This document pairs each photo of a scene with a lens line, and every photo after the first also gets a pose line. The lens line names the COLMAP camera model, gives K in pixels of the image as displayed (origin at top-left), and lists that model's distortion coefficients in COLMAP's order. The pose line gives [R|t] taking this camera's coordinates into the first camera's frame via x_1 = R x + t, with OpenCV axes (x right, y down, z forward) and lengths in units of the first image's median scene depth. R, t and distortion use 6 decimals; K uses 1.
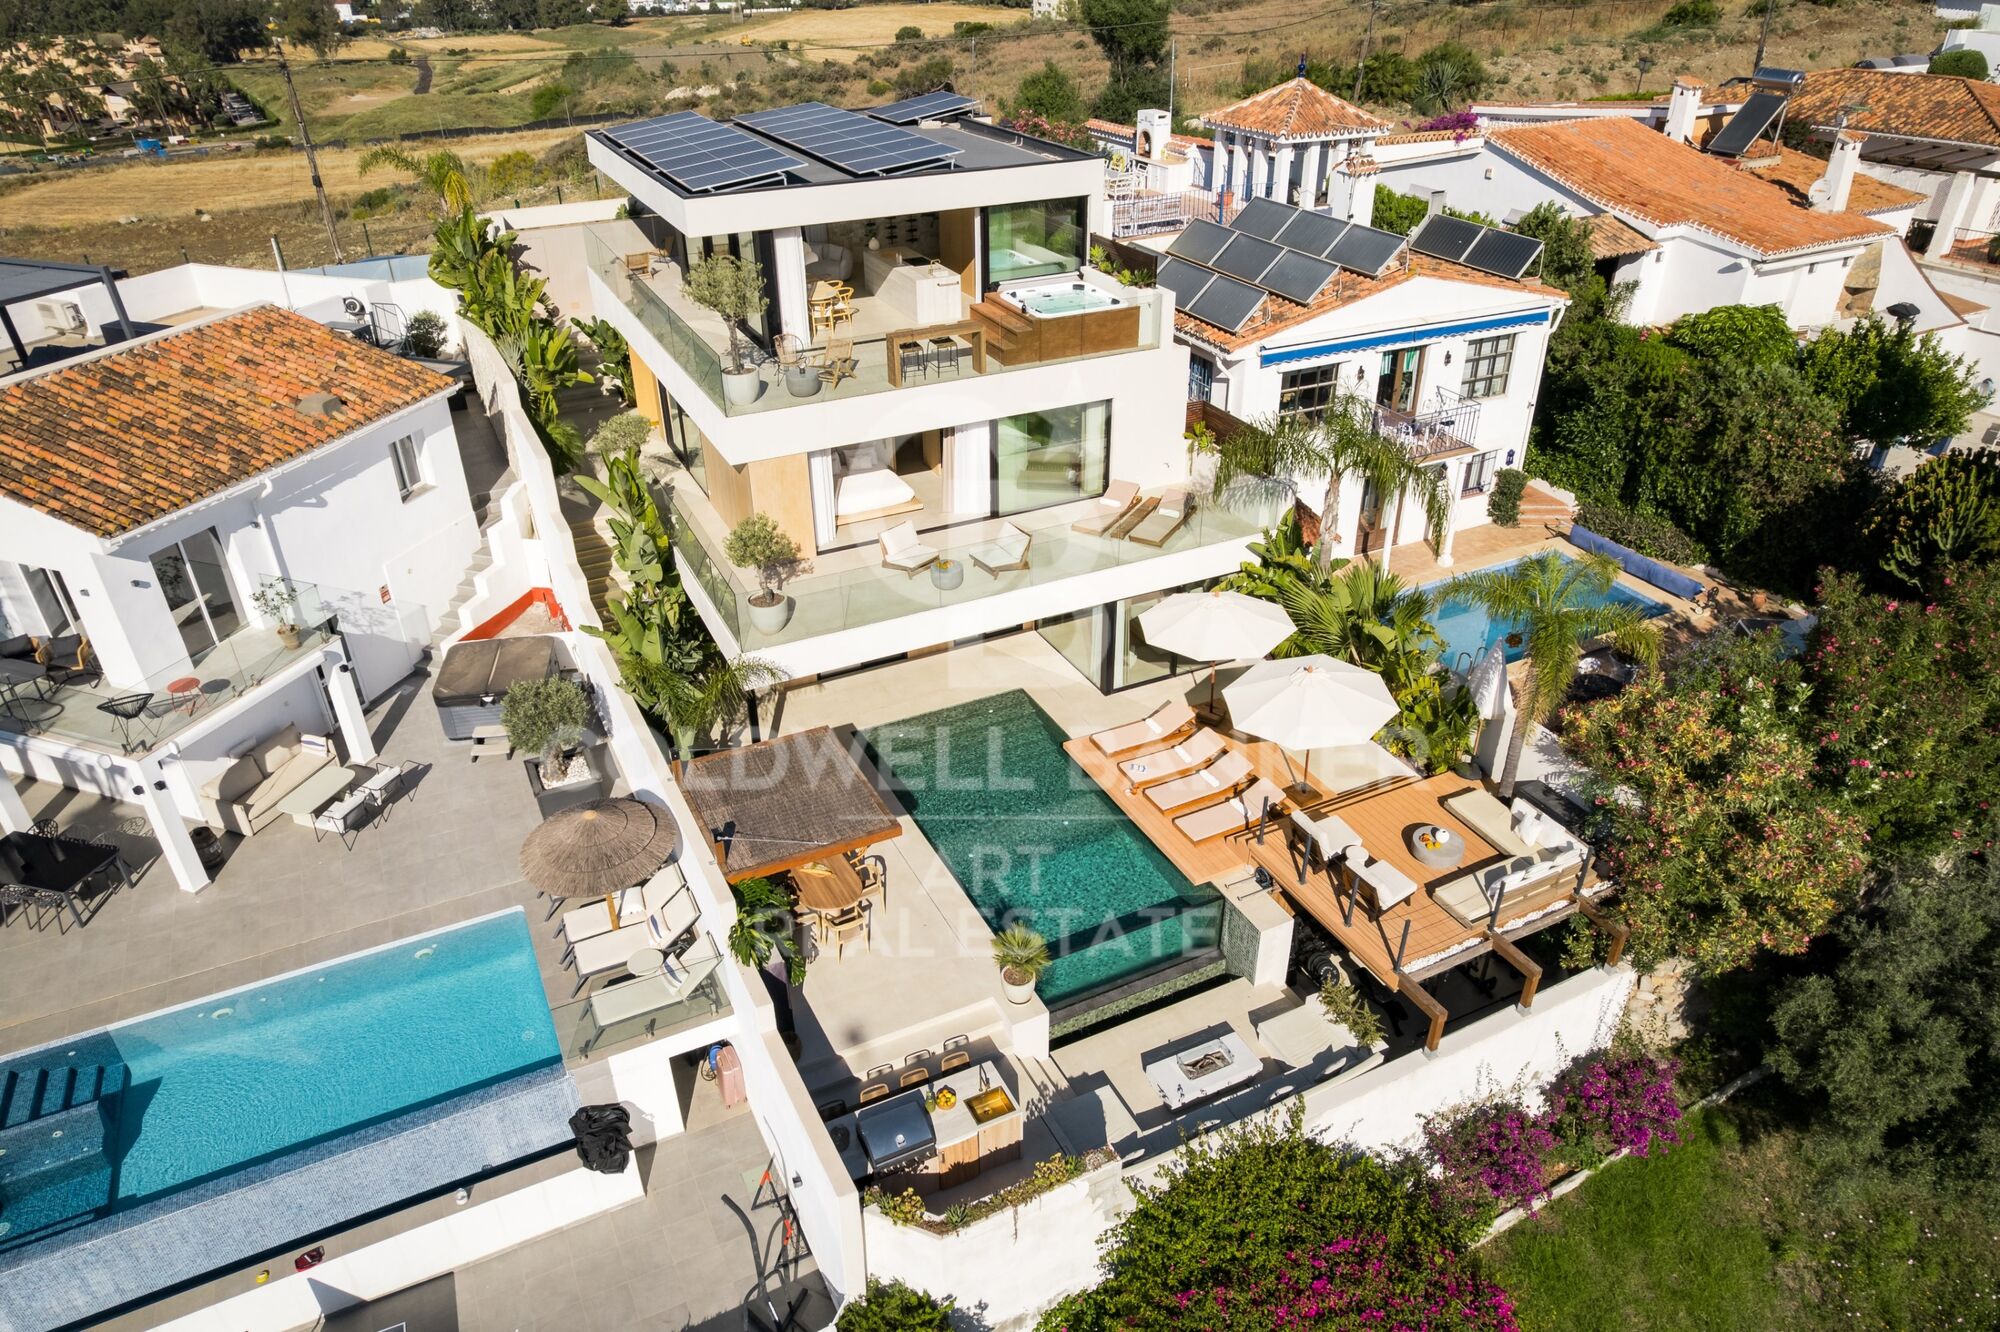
lens RADIAL K [[1247.2, 0, 1000.0], [0, 1247.2, 666.0], [0, 0, 1]] dist [-0.016944, 0.001615]
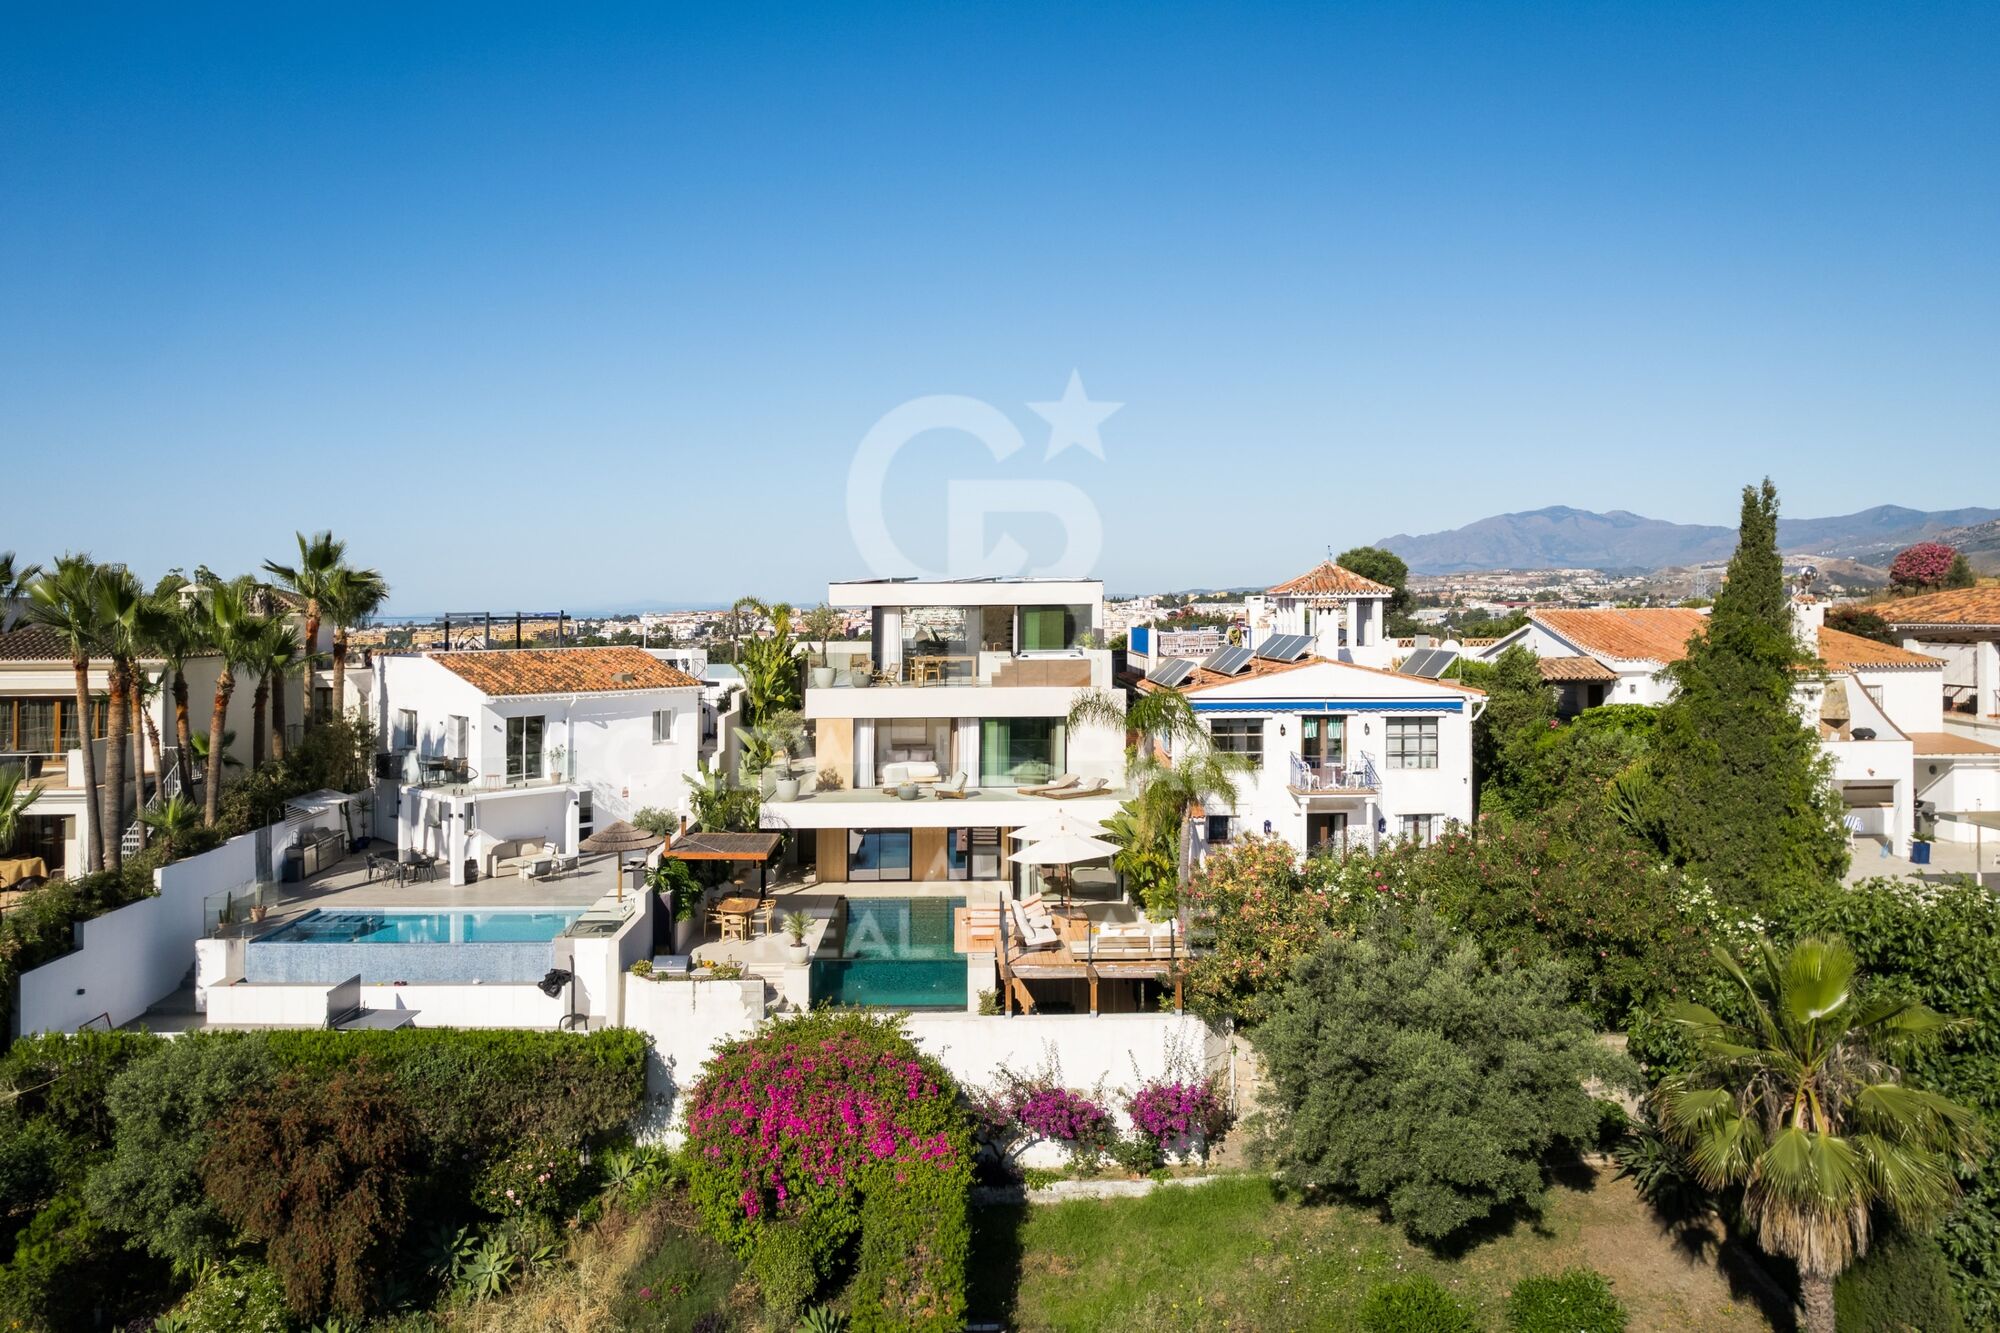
lens RADIAL K [[1412.2, 0, 1000.0], [0, 1412.2, 666.5], [0, 0, 1]] dist [-0.069898, 0.000553]
pose [[0.898854, 0.018125, -0.437873, 0.682838], [-0.223197, 0.878789, -0.421796, 0.415681], [0.377153, 0.476866, 0.793949, -0.352500]]
